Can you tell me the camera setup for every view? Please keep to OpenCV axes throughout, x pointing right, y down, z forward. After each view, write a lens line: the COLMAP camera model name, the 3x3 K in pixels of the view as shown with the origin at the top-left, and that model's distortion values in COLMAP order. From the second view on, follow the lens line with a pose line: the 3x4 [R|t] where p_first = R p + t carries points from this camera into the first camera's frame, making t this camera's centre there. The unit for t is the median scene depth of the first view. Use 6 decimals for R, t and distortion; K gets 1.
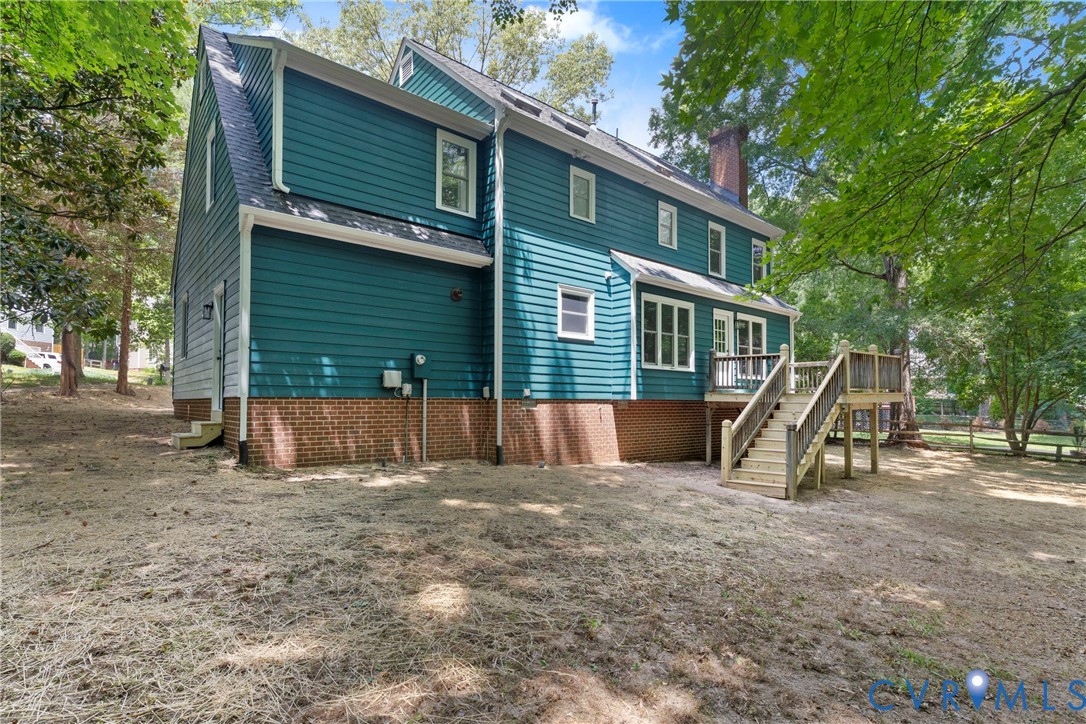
lens RADIAL K [[528.2, 0, 543.7], [0, 528.2, 356.4], [0, 0, 1]] dist [0.001545, 0.000148]
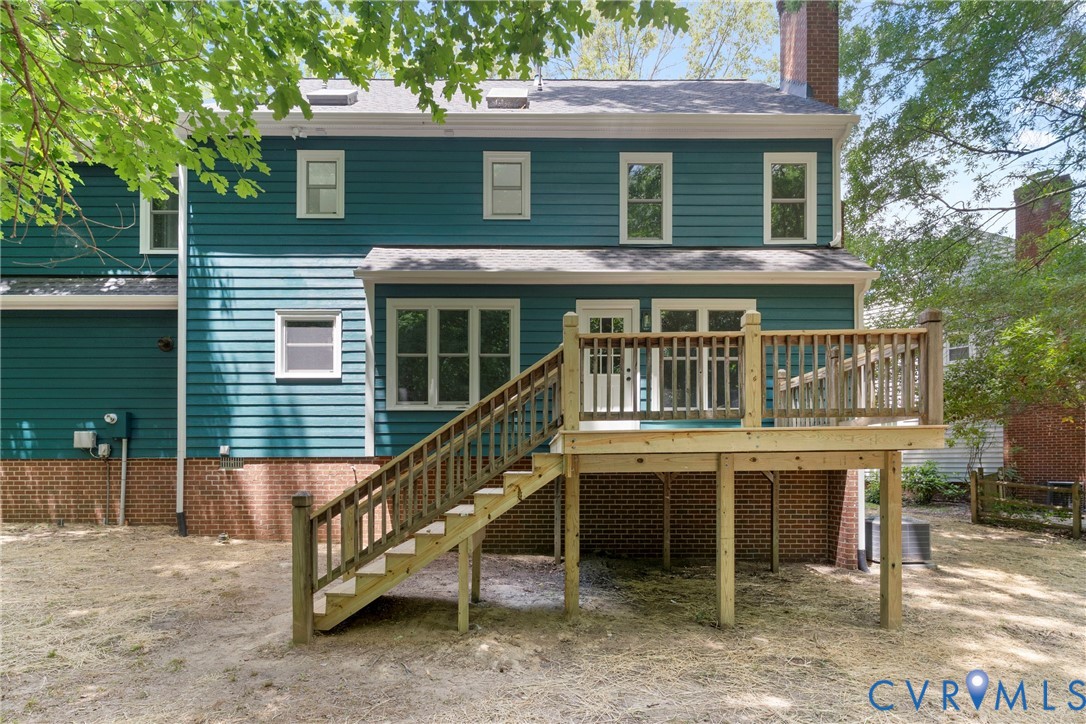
lens RADIAL K [[528.2, 0, 554.5], [0, 528.2, 446.2], [0, 0, 1]] dist [0.001545, 0.000148]
pose [[0.772392, -0.035543, -0.634150, 0.875502], [0.059170, 0.998118, 0.016126, 0.078283], [0.632383, -0.049979, 0.773042, 0.680347]]
